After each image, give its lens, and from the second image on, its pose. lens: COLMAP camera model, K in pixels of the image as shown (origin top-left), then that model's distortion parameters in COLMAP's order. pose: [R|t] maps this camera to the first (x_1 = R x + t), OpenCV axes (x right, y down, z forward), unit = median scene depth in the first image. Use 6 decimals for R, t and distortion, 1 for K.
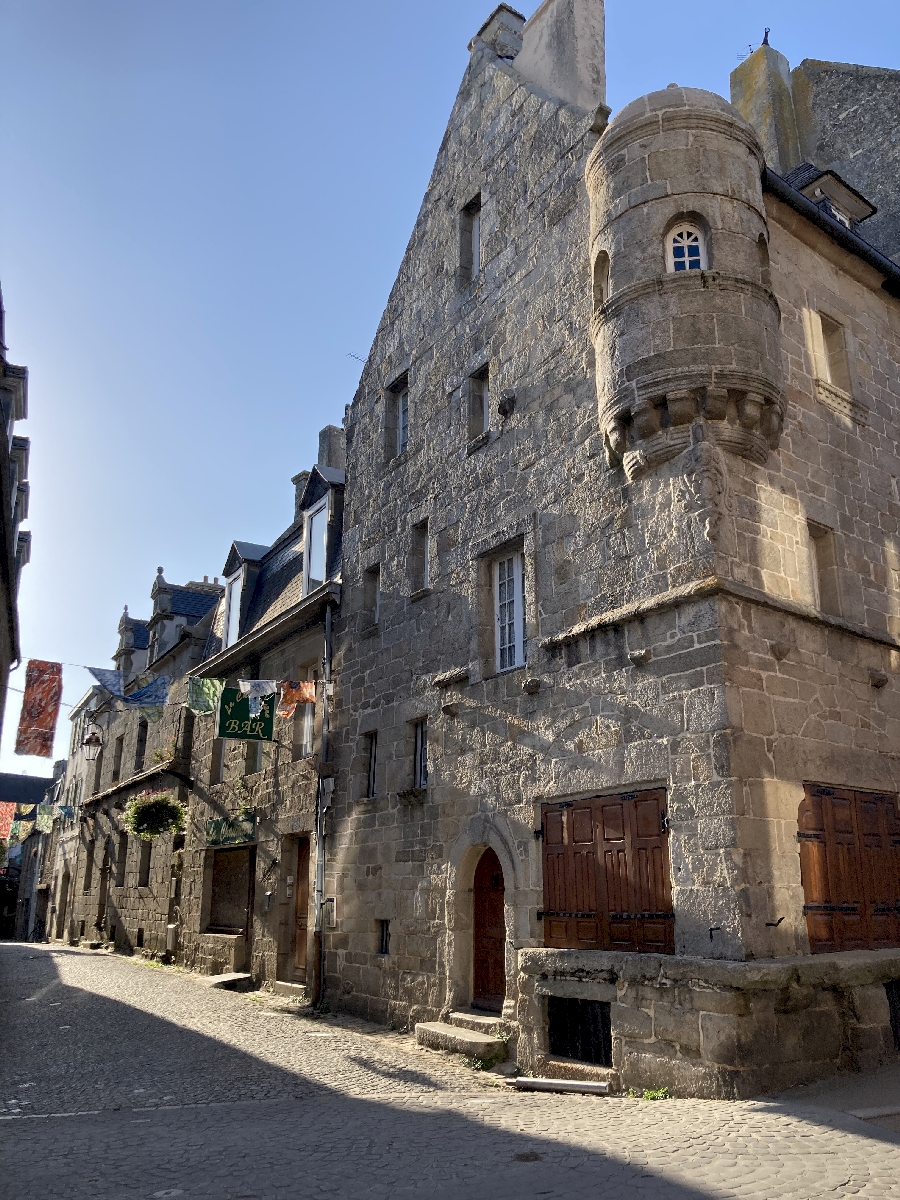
lens RADIAL K [[980.4, 0, 460.8], [0, 980.4, 590.3], [0, 0, 1]] dist [0.024146, -0.008829]
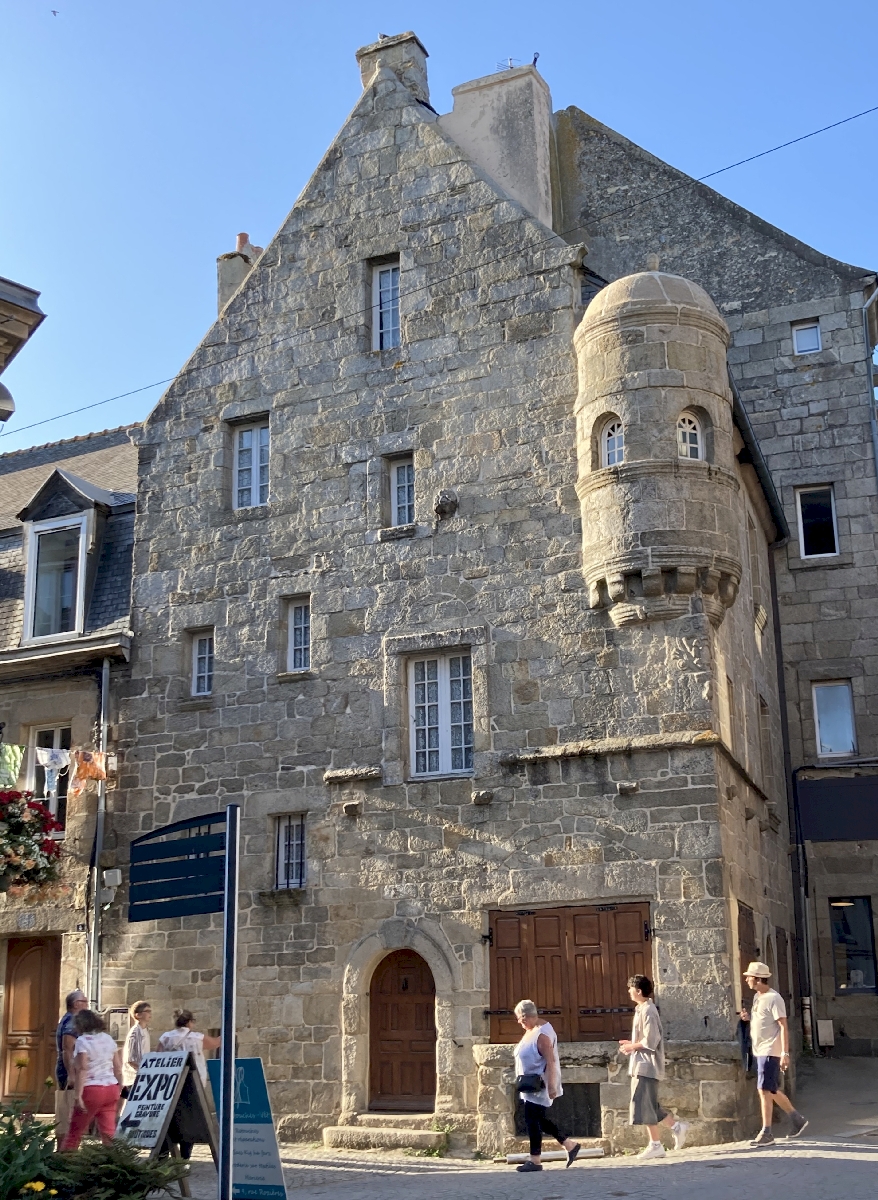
lens RADIAL K [[1520.5, 0, 442.2], [0, 1520.5, 593.0], [0, 0, 1]] dist [0.067024, 0.000000]
pose [[0.842451, 0.129049, 0.523090, -0.904510], [-0.141452, 0.989810, -0.016379, -0.092066], [-0.519873, -0.060194, 0.852120, -0.374674]]
